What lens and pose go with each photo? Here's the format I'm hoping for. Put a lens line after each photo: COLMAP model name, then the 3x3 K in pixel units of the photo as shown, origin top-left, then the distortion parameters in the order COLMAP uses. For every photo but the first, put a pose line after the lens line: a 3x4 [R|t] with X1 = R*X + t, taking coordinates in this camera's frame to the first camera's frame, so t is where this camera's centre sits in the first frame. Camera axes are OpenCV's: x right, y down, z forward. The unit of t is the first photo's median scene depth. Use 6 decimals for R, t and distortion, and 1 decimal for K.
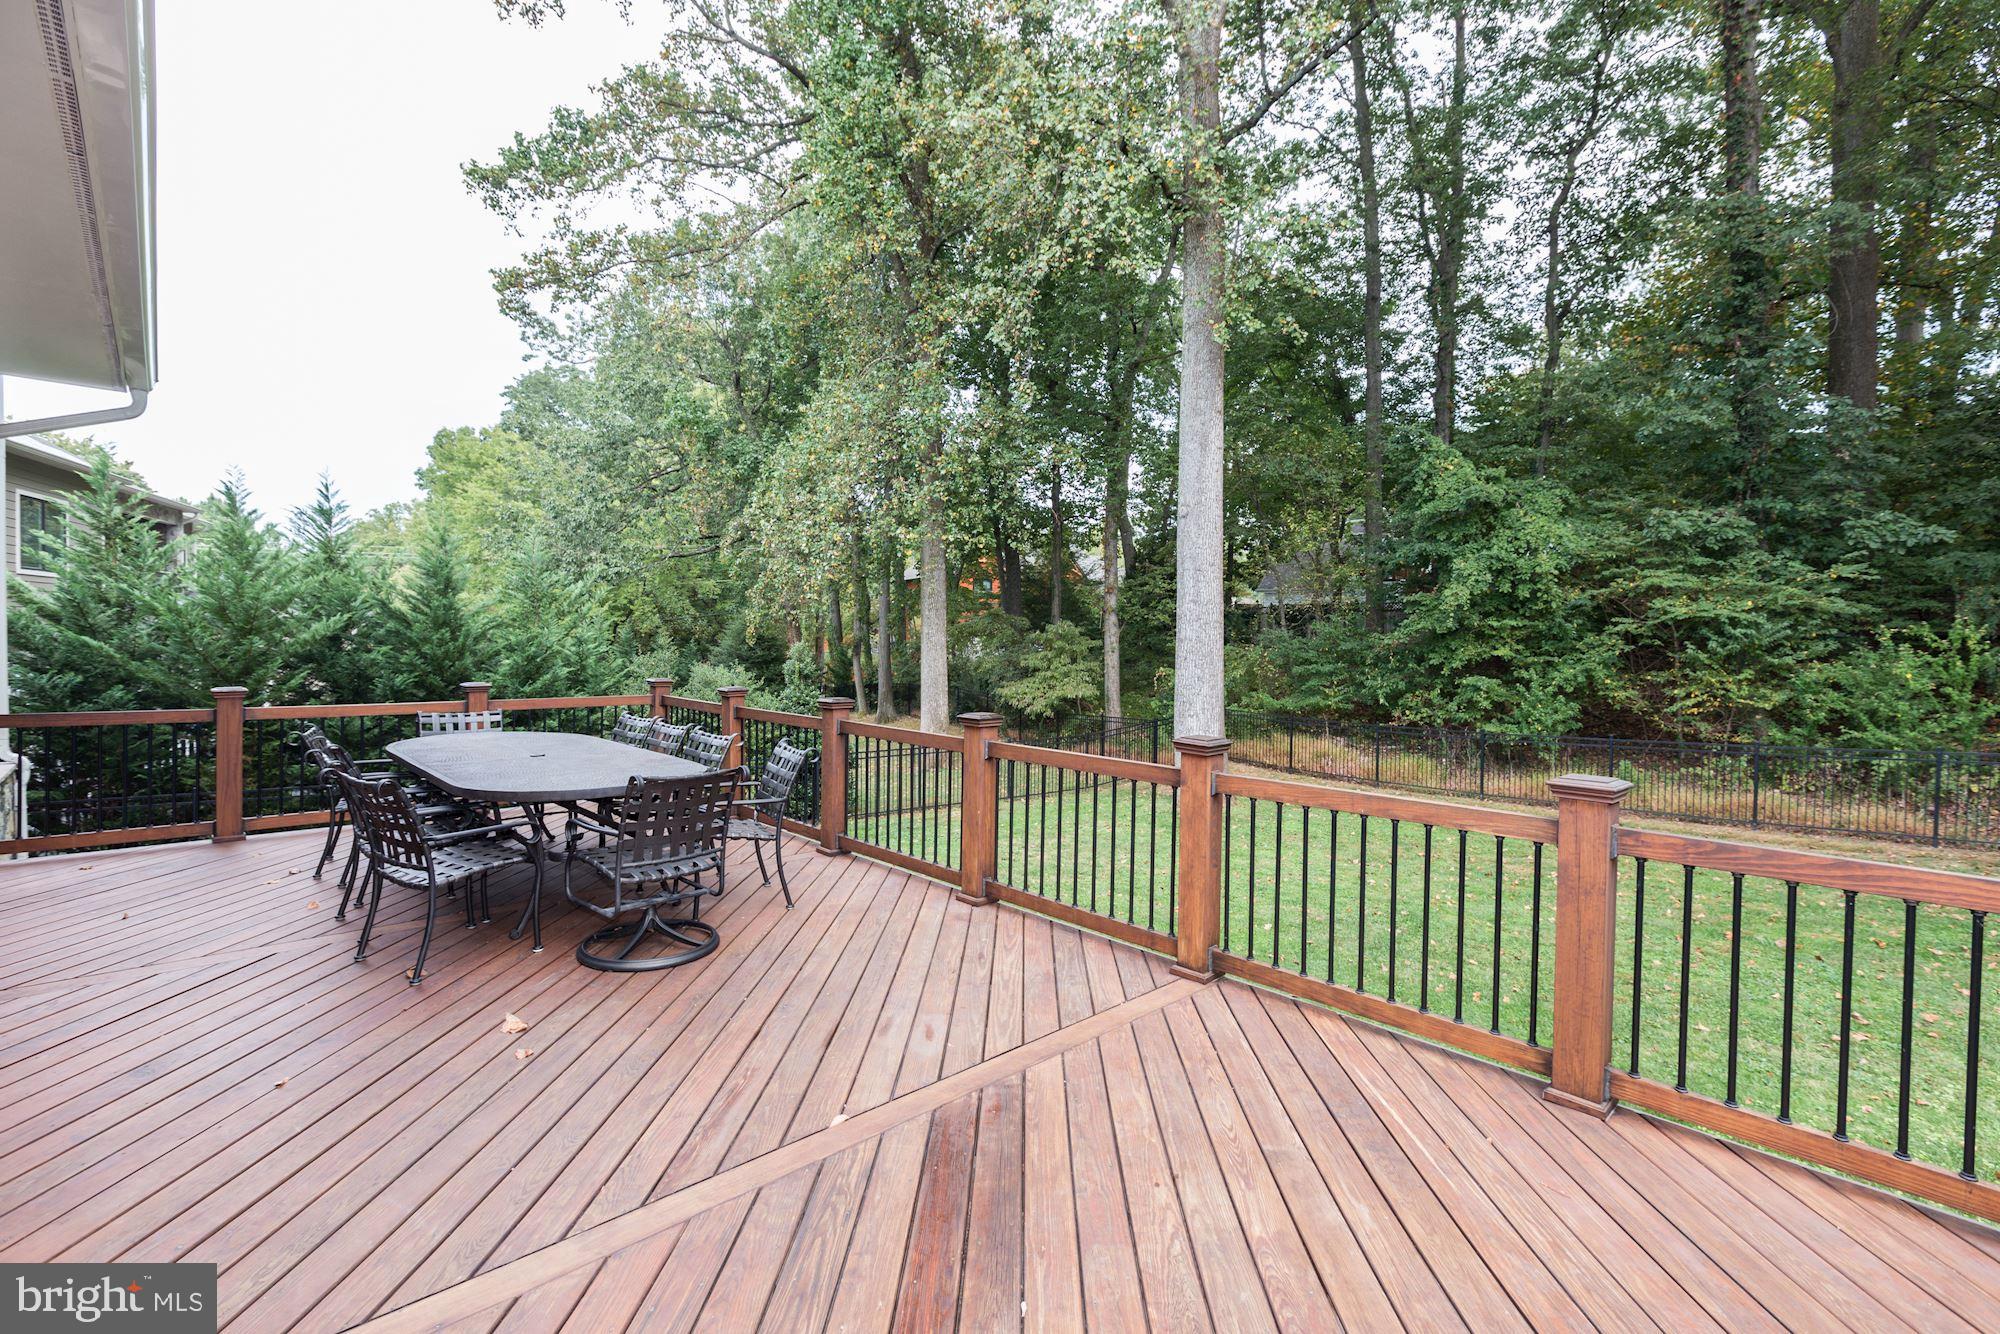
lens RADIAL K [[893.7, 0, 994.8], [0, 893.7, 657.2], [0, 0, 1]] dist [0.001325, 0.000525]
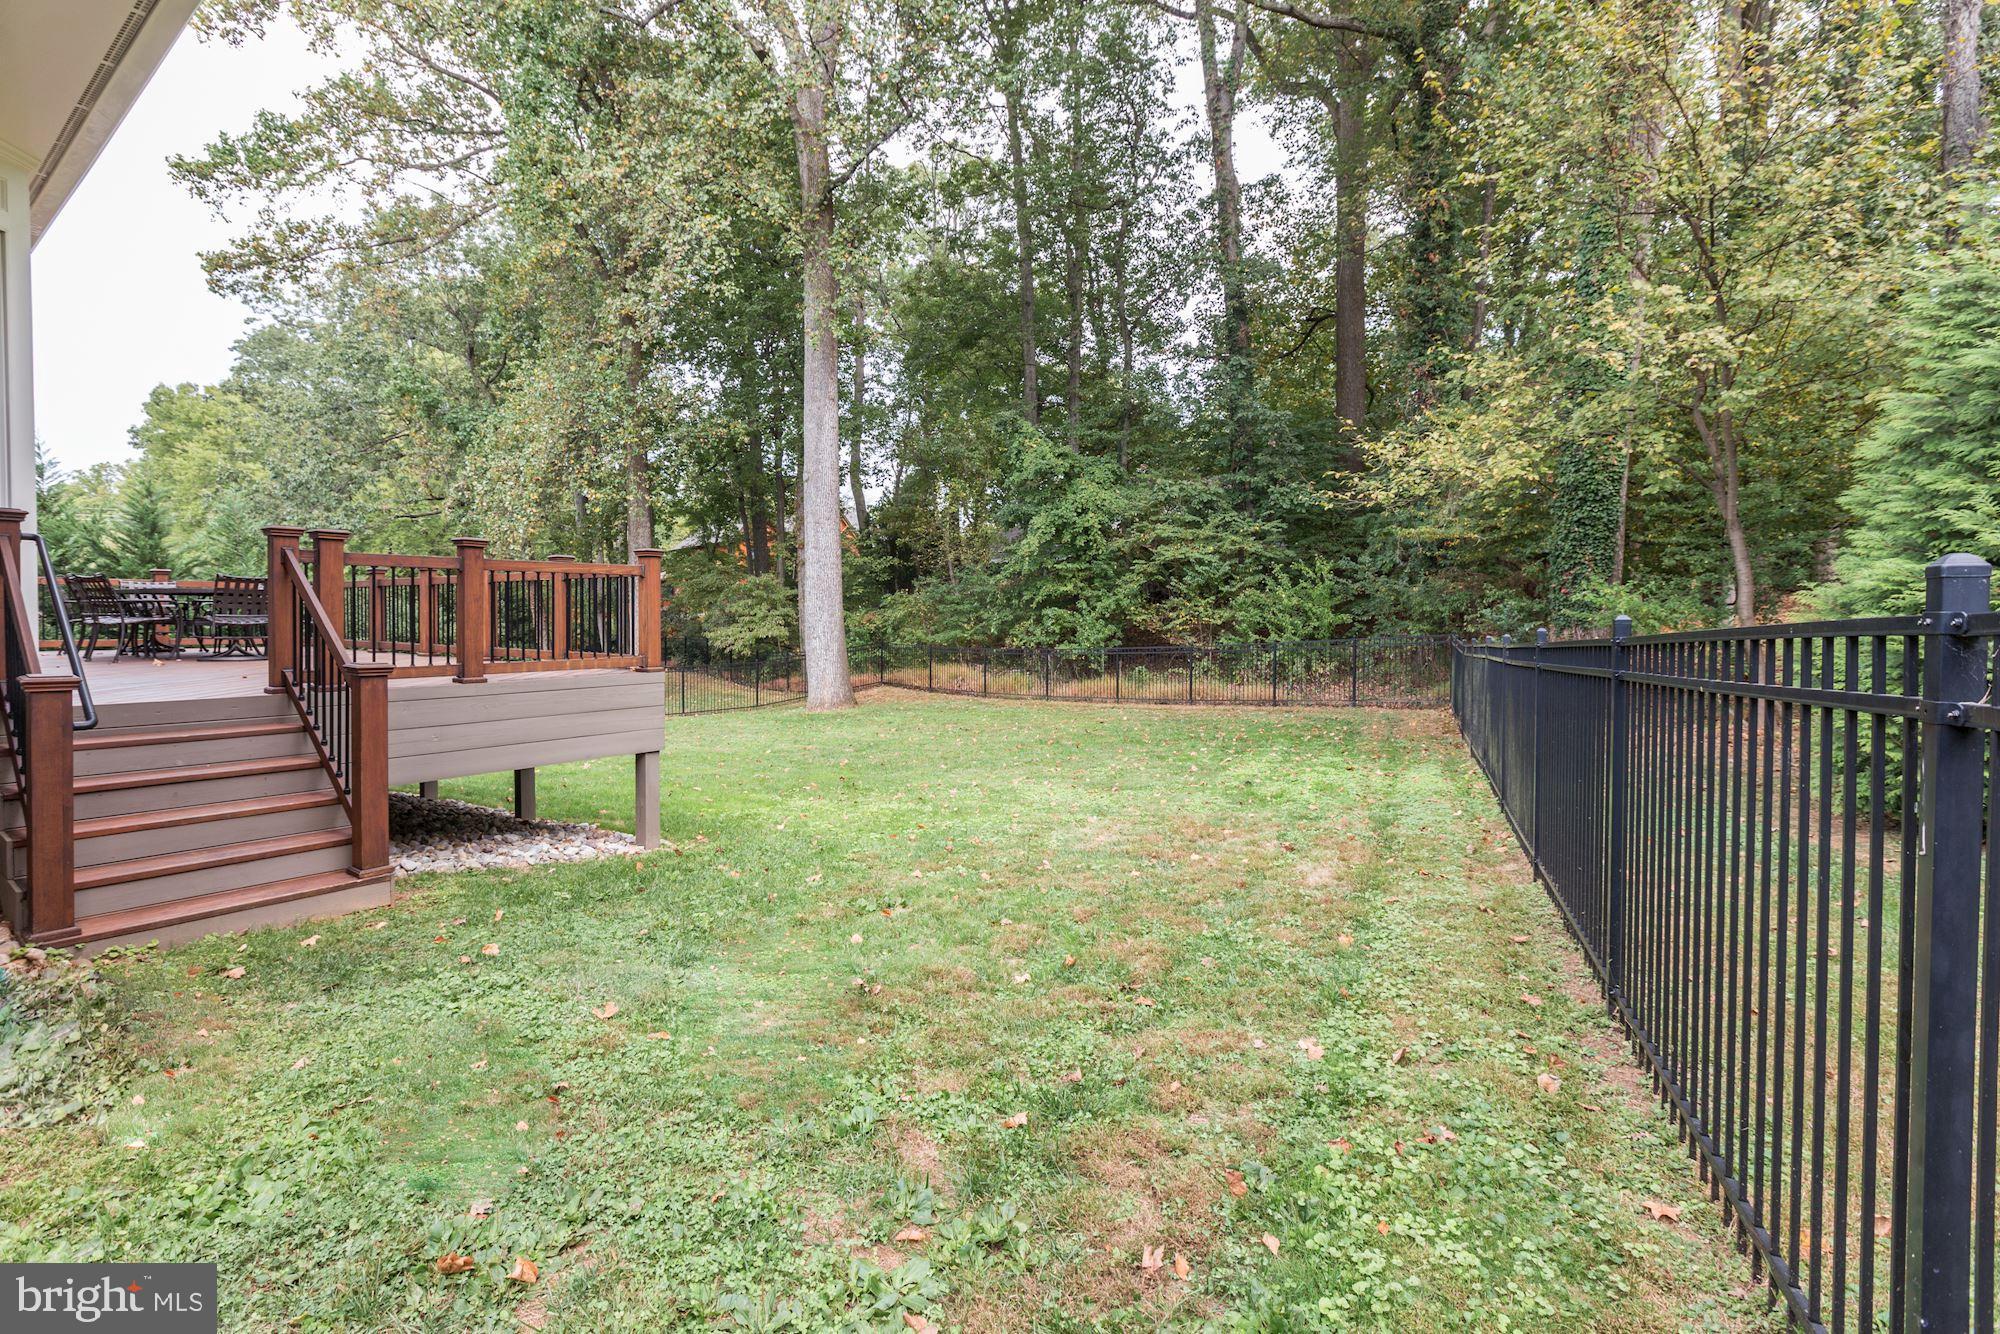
lens RADIAL K [[923.4, 0, 958.6], [0, 923.4, 635.1], [0, 0, 1]] dist [0.001624, 0.000038]
pose [[0.988176, -0.013980, 0.152684, 0.186262], [0.013660, 0.999902, 0.003147, 0.050779], [-0.152713, -0.001024, 0.988270, -0.277115]]
